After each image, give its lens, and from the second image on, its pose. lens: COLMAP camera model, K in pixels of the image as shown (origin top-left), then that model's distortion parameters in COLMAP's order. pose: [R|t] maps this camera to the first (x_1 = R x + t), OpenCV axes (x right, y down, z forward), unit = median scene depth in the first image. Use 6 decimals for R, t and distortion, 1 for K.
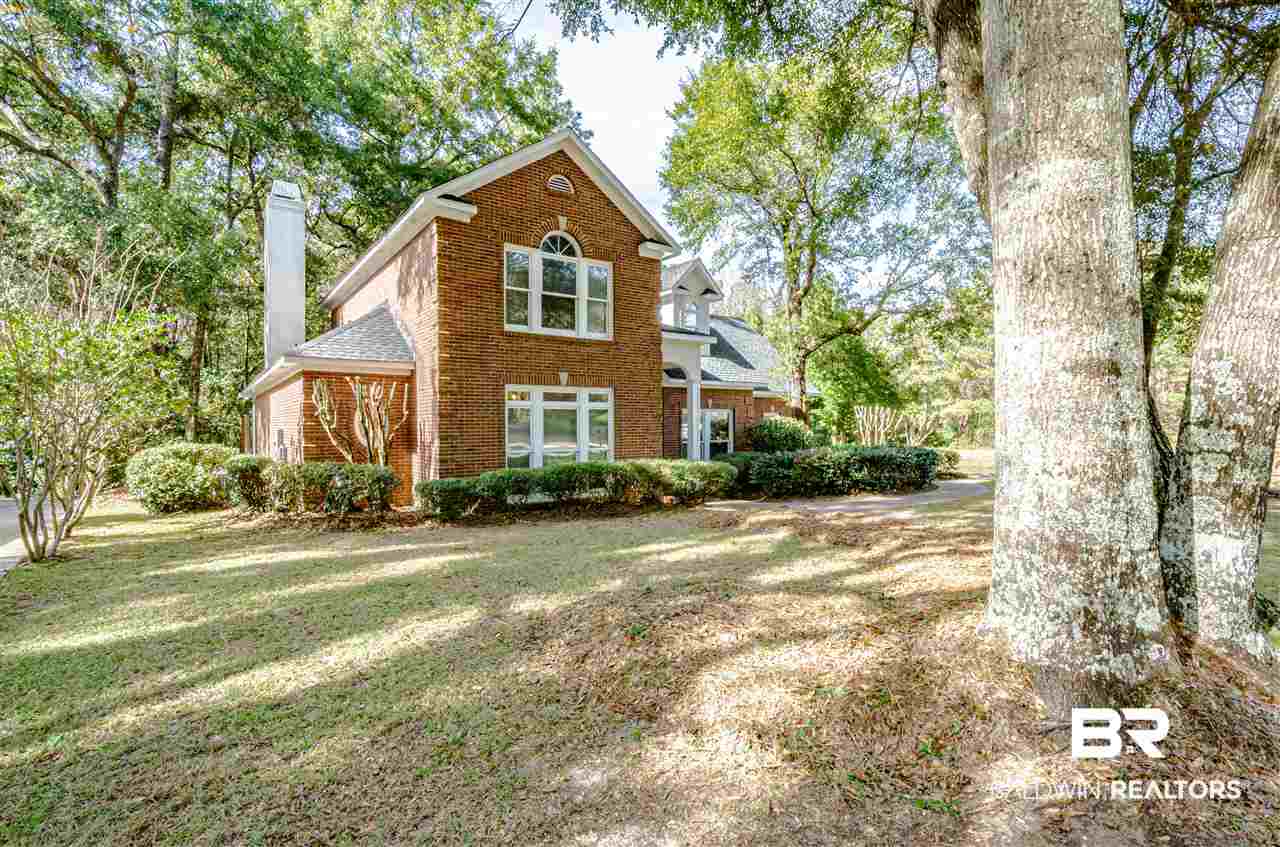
lens RADIAL K [[622.4, 0, 640.0], [0, 622.4, 423.5], [0, 0, 1]] dist [0.002418, 0.000229]
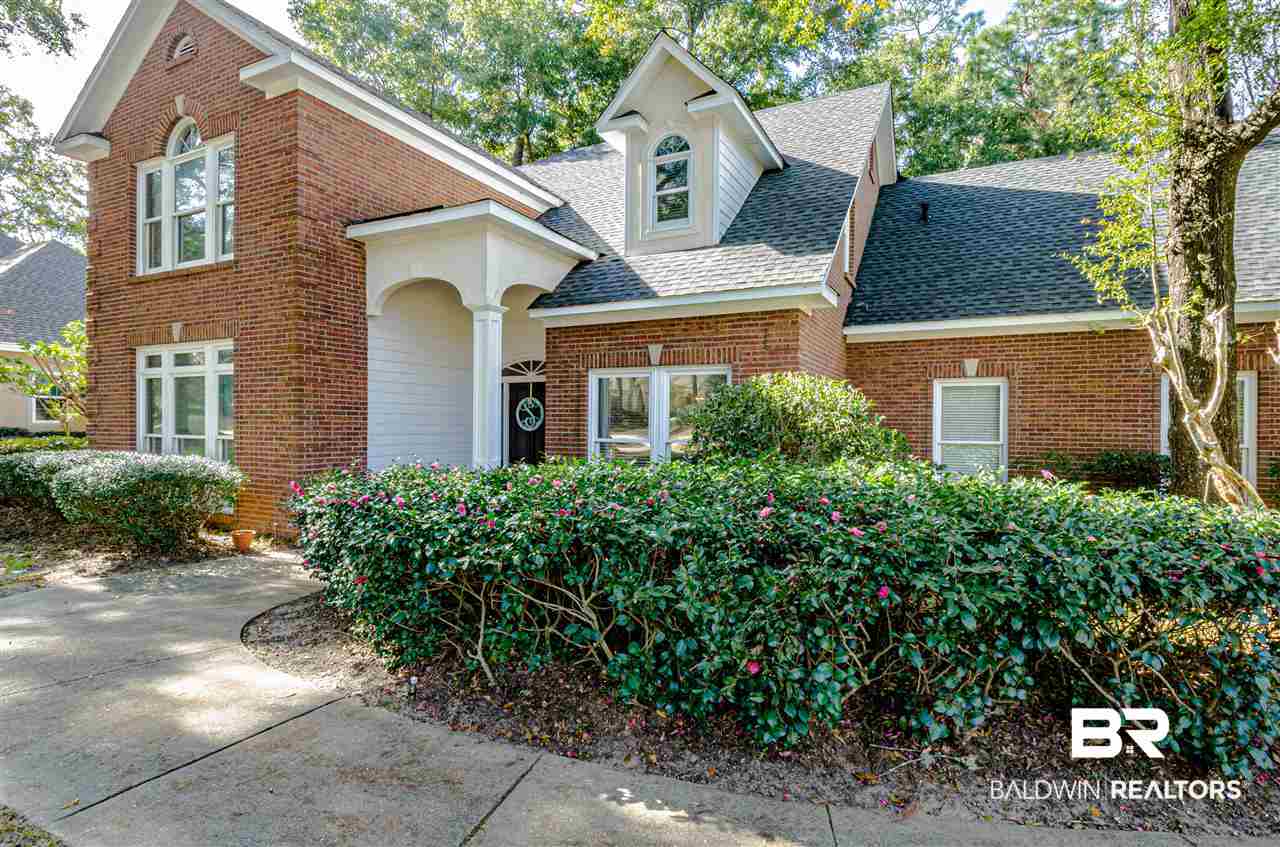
lens RADIAL K [[622.4, 0, 640.0], [0, 622.4, 423.5], [0, 0, 1]] dist [0.002418, 0.000229]
pose [[0.447296, 0.019206, -0.894180, 0.692710], [-0.007518, 0.999815, 0.017715, 0.011978], [0.894354, -0.001201, 0.447357, 1.109685]]
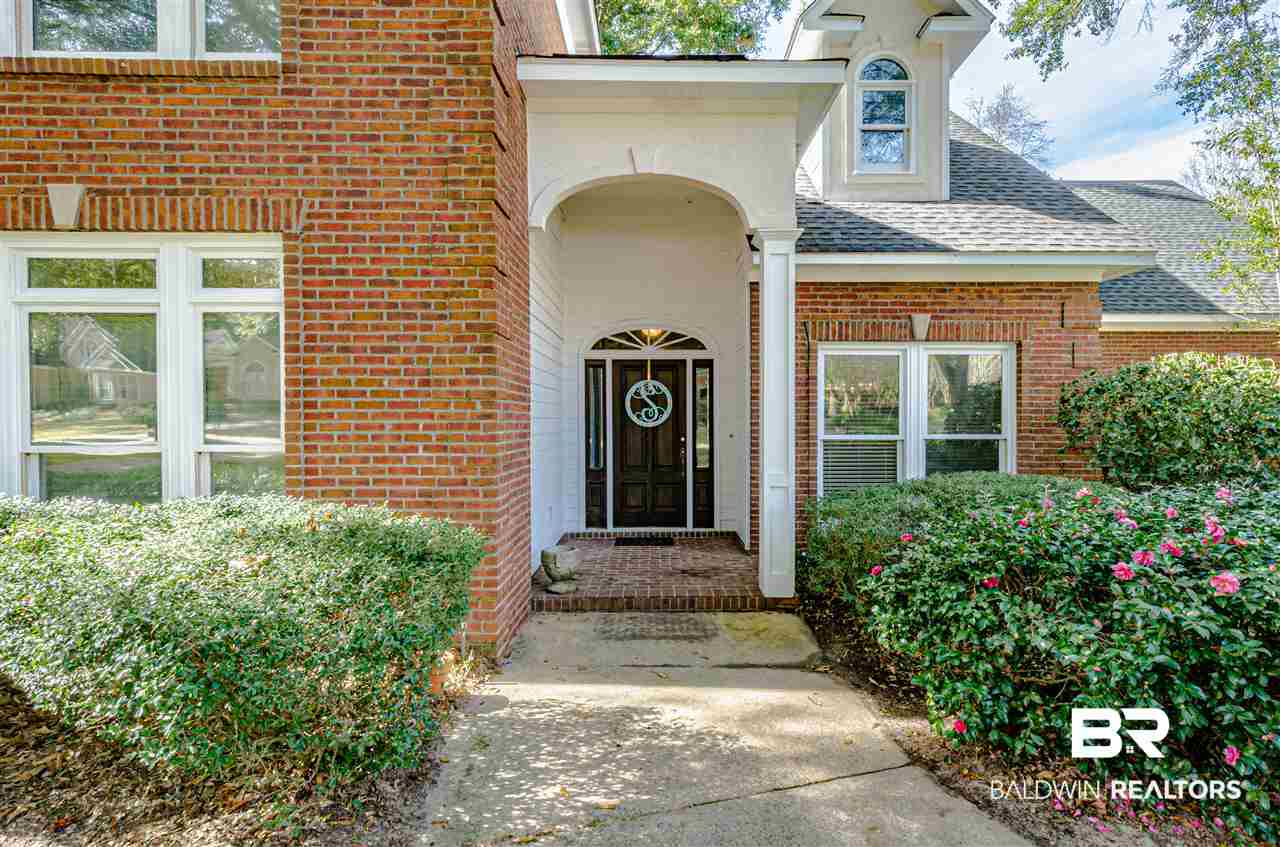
lens RADIAL K [[594.1, 0, 640.0], [0, 594.1, 423.5], [0, 0, 1]] dist [0.001345, 0.000103]
pose [[0.809403, 0.019582, -0.586927, 0.250662], [-0.007796, 0.999714, 0.022603, 0.020891], [0.587202, -0.013719, 0.809324, 0.899735]]
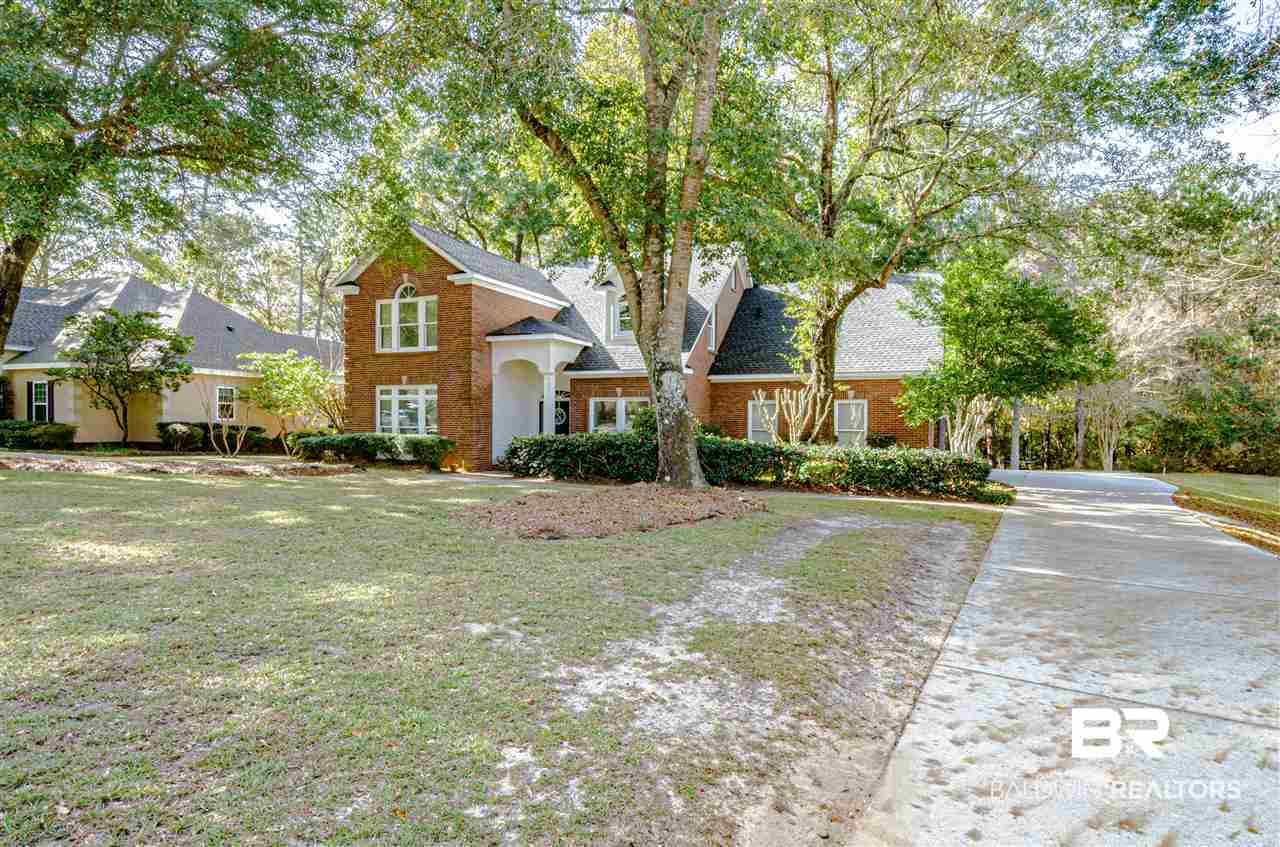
lens RADIAL K [[622.4, 0, 640.0], [0, 622.4, 423.5], [0, 0, 1]] dist [0.002418, 0.000229]
pose [[0.494061, 0.023204, -0.869118, 1.437291], [-0.008352, 0.999724, 0.021943, -0.004211], [0.869387, -0.003582, 0.494119, 0.723145]]
